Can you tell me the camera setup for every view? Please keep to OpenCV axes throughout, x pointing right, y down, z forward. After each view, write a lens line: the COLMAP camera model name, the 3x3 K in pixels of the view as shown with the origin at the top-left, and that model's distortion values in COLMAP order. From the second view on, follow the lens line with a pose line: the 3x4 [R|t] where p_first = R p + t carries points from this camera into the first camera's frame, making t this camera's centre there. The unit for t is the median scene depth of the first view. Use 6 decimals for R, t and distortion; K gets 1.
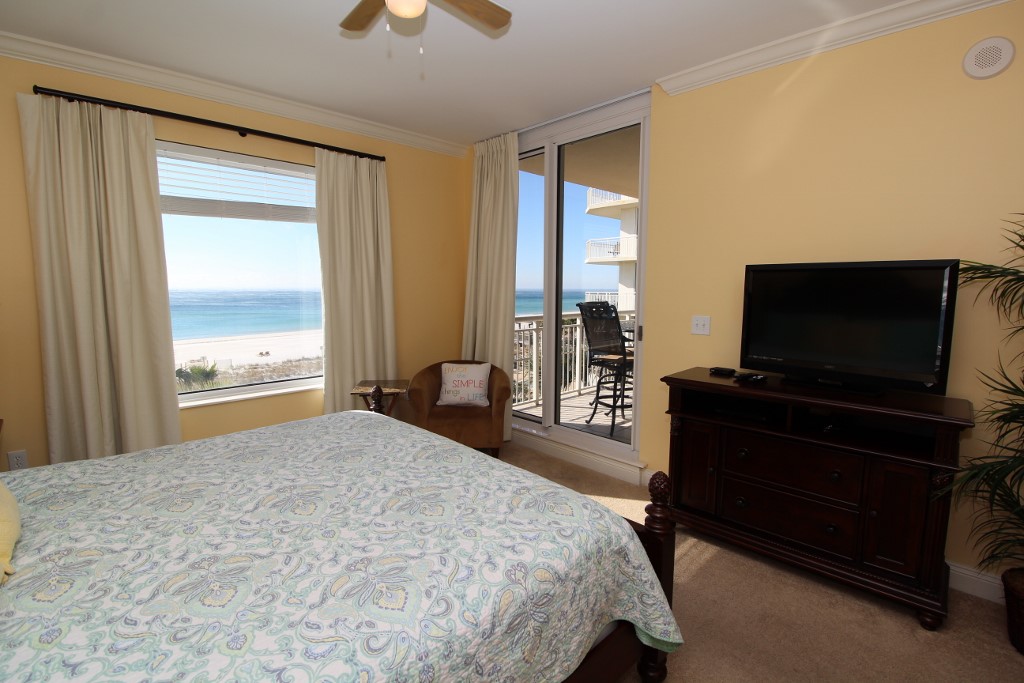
lens RADIAL K [[460.9, 0, 511.1], [0, 460.9, 338.3], [0, 0, 1]] dist [-0.010388, -0.001794]
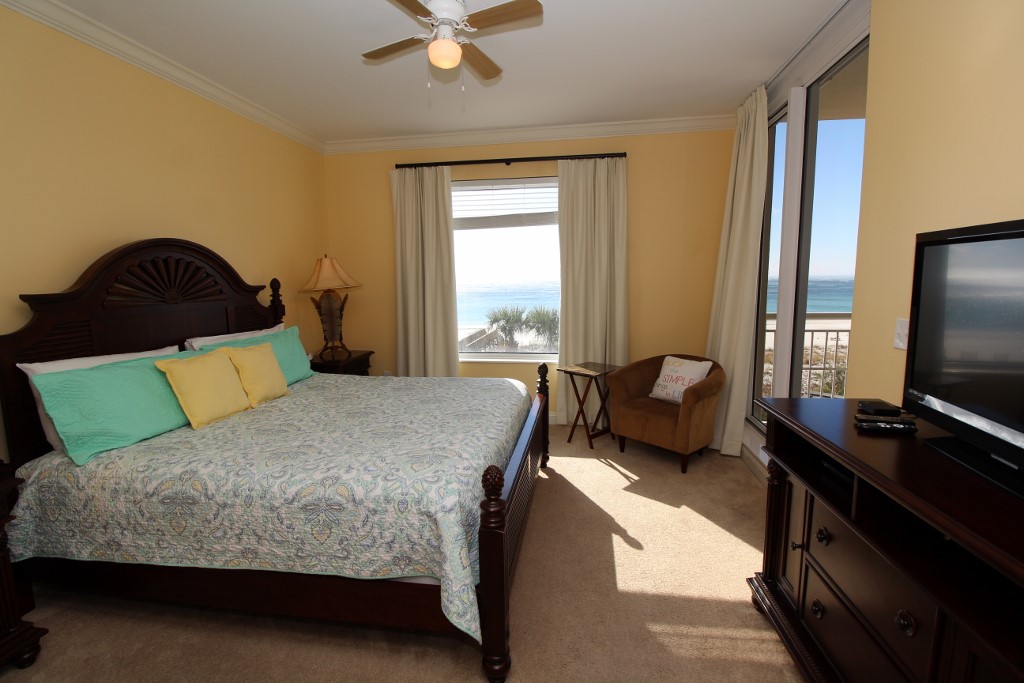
lens RADIAL K [[460.9, 0, 516.0], [0, 460.9, 340.9], [0, 0, 1]] dist [-0.010388, -0.001794]
pose [[0.625743, 0.094366, -0.774300, 0.571274], [-0.073455, 0.995373, 0.061946, -0.021046], [0.776563, 0.018114, 0.629779, 0.215153]]
